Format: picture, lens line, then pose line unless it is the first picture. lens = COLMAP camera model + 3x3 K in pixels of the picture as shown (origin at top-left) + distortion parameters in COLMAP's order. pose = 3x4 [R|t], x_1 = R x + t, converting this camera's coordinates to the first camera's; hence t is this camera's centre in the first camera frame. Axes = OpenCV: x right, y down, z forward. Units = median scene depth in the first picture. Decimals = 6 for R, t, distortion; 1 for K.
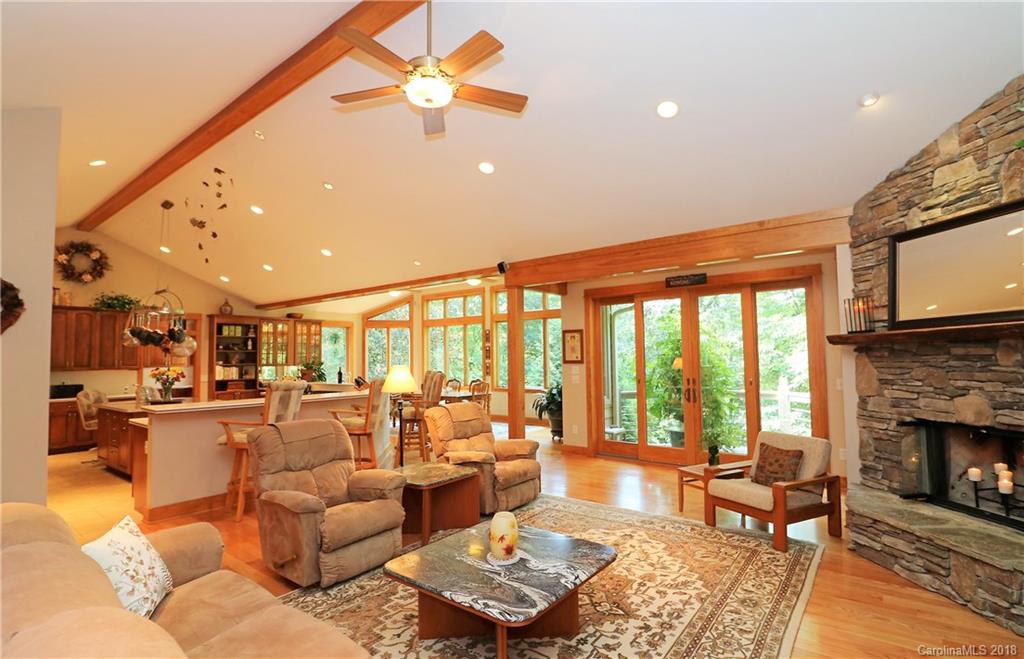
lens RADIAL K [[498.0, 0, 516.1], [0, 498.0, 333.4], [0, 0, 1]] dist [-0.003390, -0.000397]
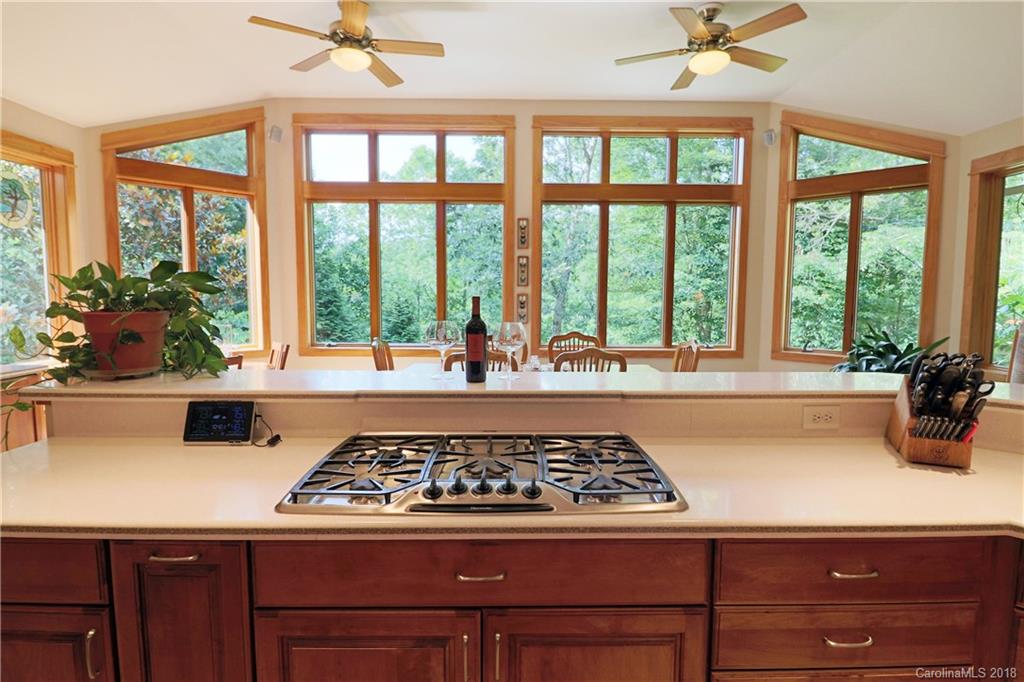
lens RADIAL K [[527.9, 0, 516.1], [0, 527.9, 337.8], [0, 0, 1]] dist [-0.015549, -0.000864]
pose [[0.777268, -0.033230, 0.628291, -0.398711], [-0.048410, 0.992485, 0.112381, 0.051214], [-0.627304, -0.117766, 0.769819, 0.713915]]
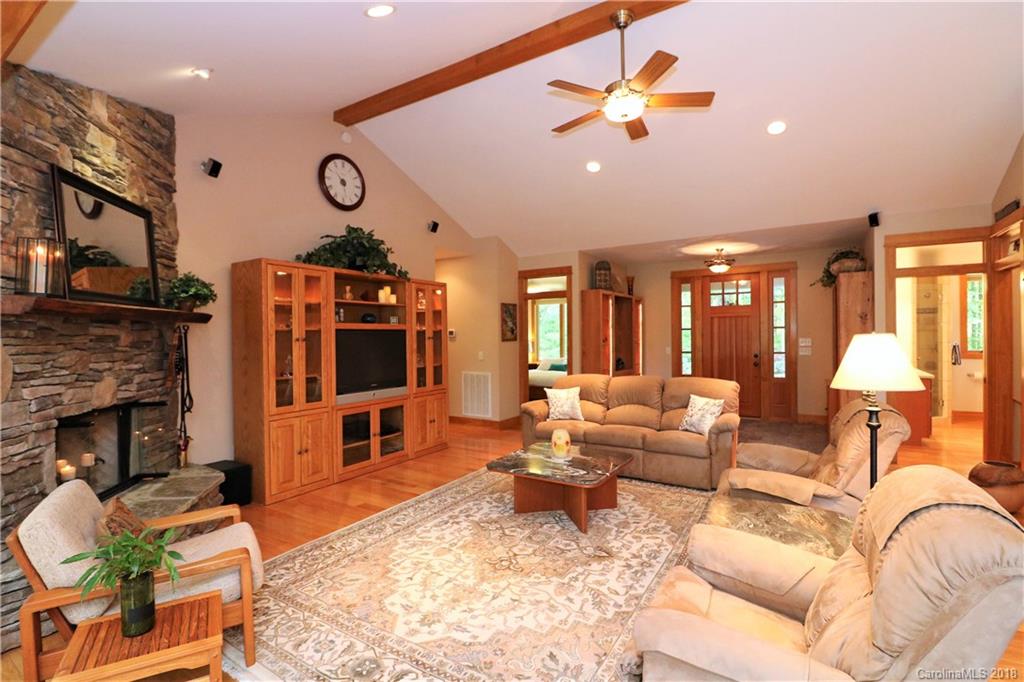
lens RADIAL K [[467.6, 0, 511.4], [0, 467.6, 334.4], [0, 0, 1]] dist [-0.016442, -0.001061]
pose [[-0.995161, 0.023352, -0.095442, 0.064481], [0.028001, 0.998471, -0.047661, 0.032798], [0.094183, -0.050103, -0.994293, 0.608501]]
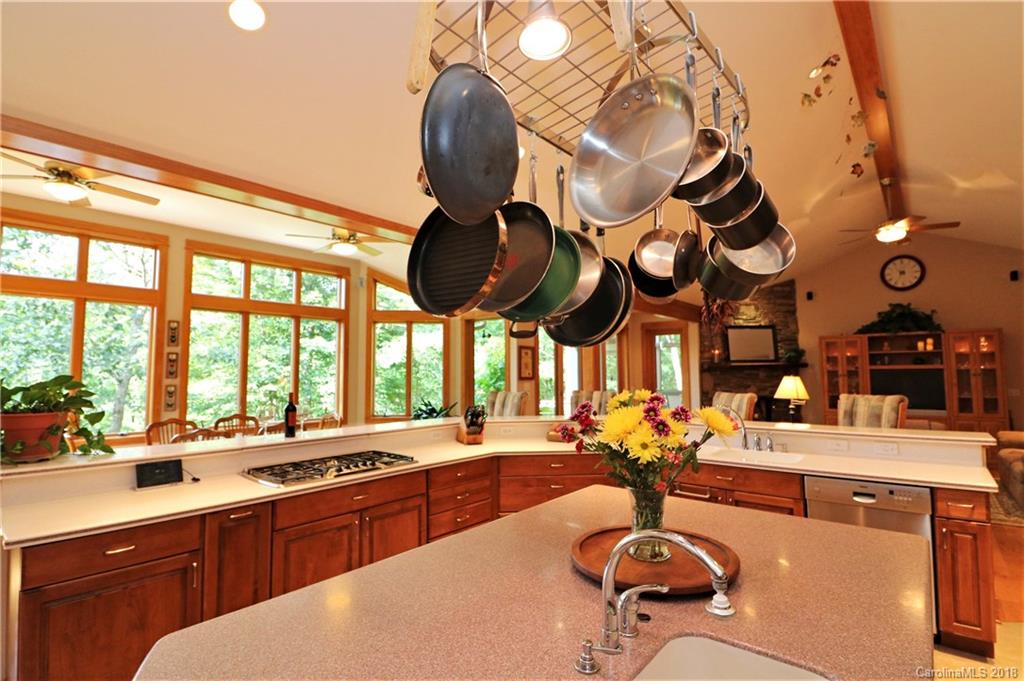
lens RADIAL K [[467.6, 0, 514.0], [0, 467.6, 340.7], [0, 0, 1]] dist [-0.016442, -0.001061]
pose [[0.040712, 0.087247, 0.995354, -0.581310], [-0.042671, 0.995423, -0.085508, 0.044697], [-0.998259, -0.038992, 0.044248, 0.703332]]
